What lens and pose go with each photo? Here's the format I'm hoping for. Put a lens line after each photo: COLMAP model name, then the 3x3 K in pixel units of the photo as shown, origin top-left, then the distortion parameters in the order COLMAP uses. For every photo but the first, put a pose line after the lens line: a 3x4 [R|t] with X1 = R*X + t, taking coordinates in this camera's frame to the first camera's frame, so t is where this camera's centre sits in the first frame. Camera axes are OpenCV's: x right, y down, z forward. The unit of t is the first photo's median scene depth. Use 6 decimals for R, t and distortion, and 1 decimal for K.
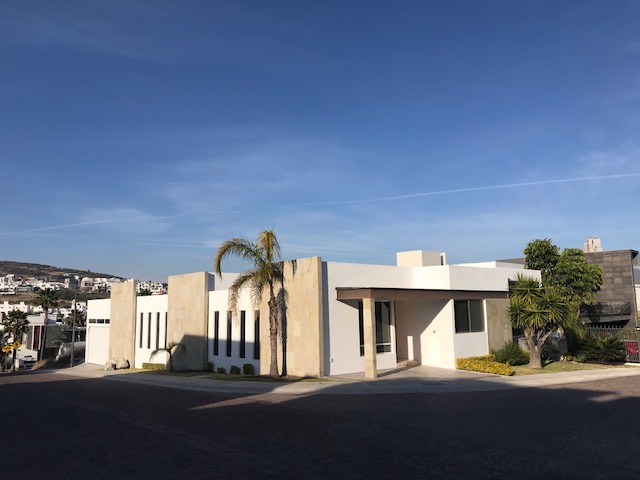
lens RADIAL K [[530.4, 0, 318.6], [0, 530.4, 236.7], [0, 0, 1]] dist [0.040884, -0.014303]
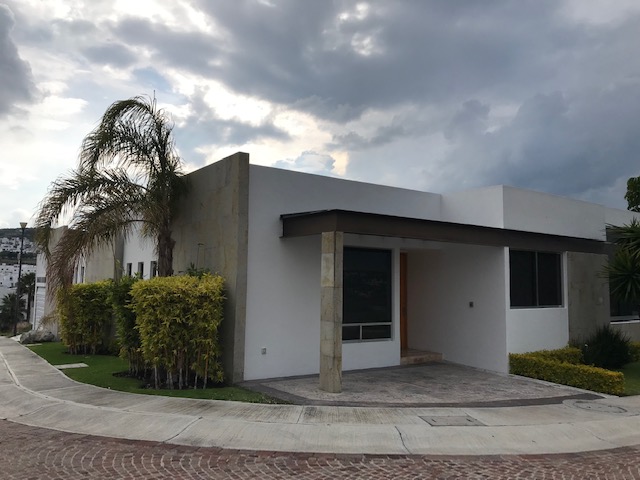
lens RADIAL K [[529.1, 0, 330.2], [0, 529.1, 245.7], [0, 0, 1]] dist [0.051754, -0.006562]
pose [[0.996508, 0.021125, -0.080779, 0.112306], [-0.016117, 0.997937, 0.062146, 0.083798], [0.081925, -0.060627, 0.994793, 0.434135]]
